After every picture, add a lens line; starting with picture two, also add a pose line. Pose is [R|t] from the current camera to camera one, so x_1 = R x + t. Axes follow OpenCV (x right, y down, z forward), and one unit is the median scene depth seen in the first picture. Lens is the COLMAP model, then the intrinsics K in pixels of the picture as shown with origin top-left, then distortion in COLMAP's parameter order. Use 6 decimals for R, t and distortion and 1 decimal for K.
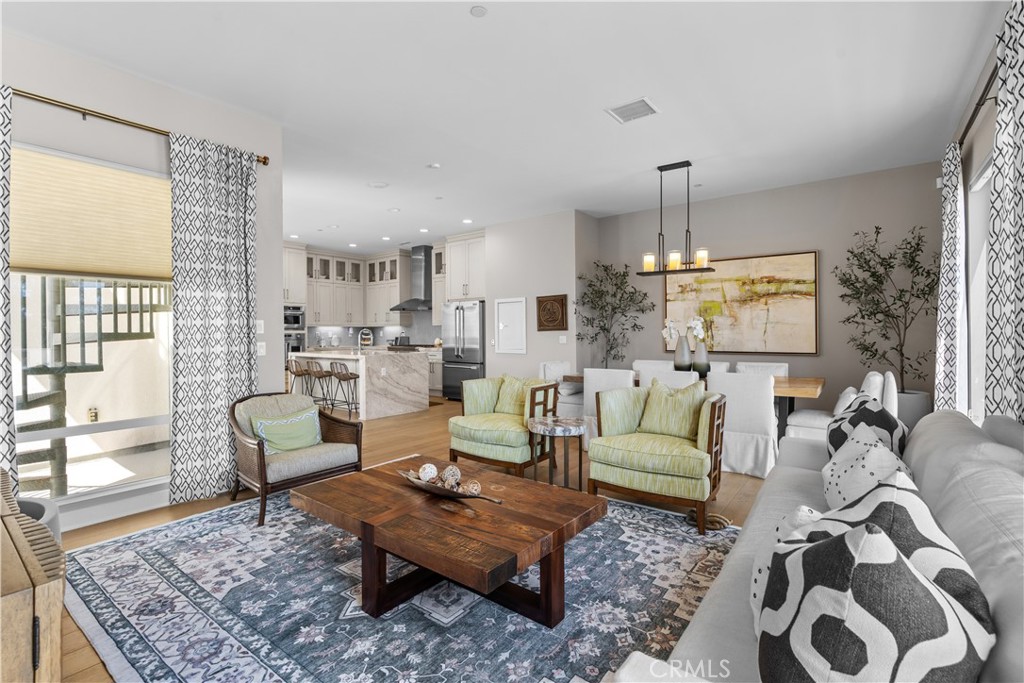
lens RADIAL K [[465.1, 0, 511.2], [0, 465.1, 334.3], [0, 0, 1]] dist [-0.006200, 0.001708]
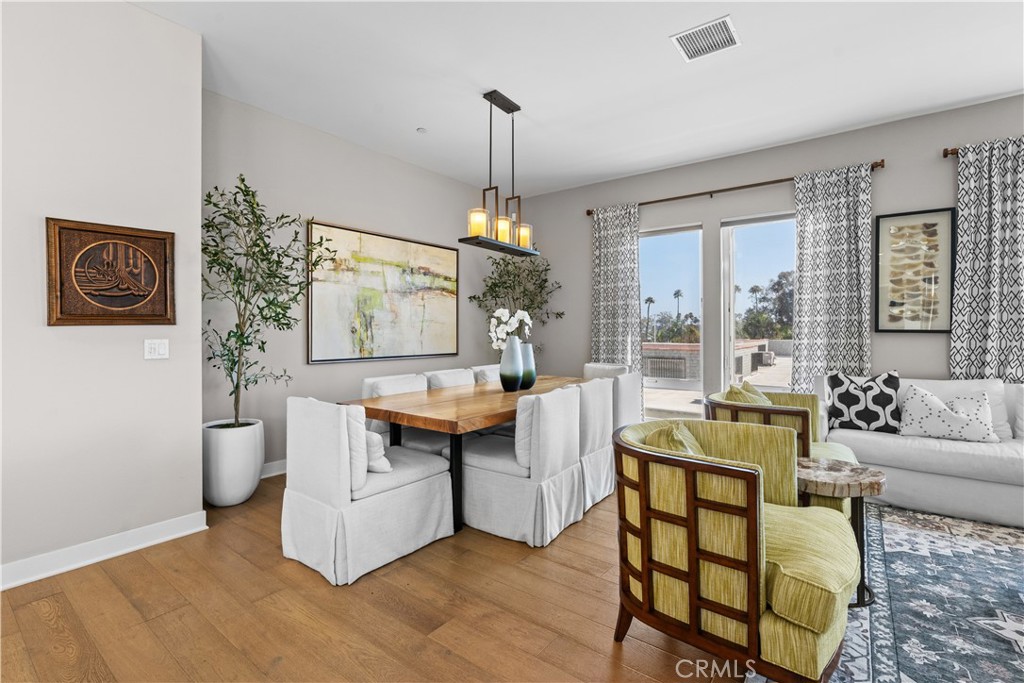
lens RADIAL K [[465.1, 0, 508.0], [0, 465.1, 326.9], [0, 0, 1]] dist [-0.006200, 0.001708]
pose [[0.005164, 0.016378, 0.999853, -0.306268], [0.005386, 0.999851, -0.016406, 0.001862], [-0.999972, 0.005470, 0.005075, 0.815240]]
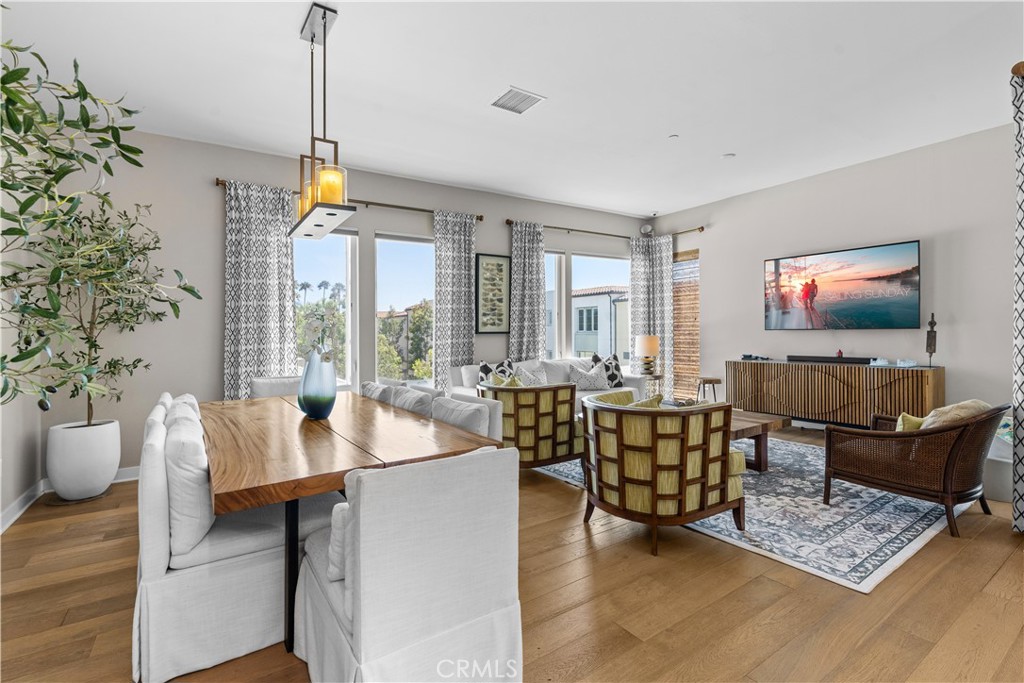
lens RADIAL K [[465.1, 0, 518.4], [0, 465.1, 333.5], [0, 0, 1]] dist [-0.006200, 0.001708]
pose [[-0.943278, 0.029079, 0.330728, -0.033455], [0.032248, 0.999472, 0.004098, -0.000647], [-0.330434, 0.014531, -0.943717, 1.172195]]
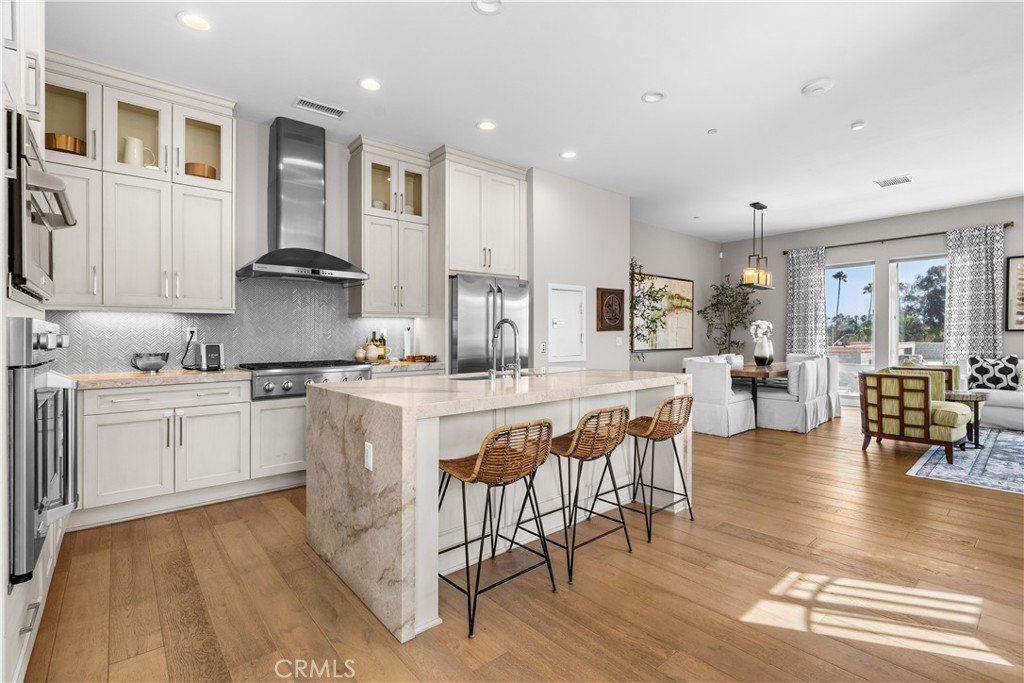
lens RADIAL K [[465.1, 0, 507.9], [0, 465.1, 342.8], [0, 0, 1]] dist [-0.006200, 0.001708]
pose [[0.211495, -0.006440, 0.977358, -0.900561], [0.011506, 0.999925, 0.004099, 0.010133], [-0.977311, 0.010379, 0.211553, 1.171025]]
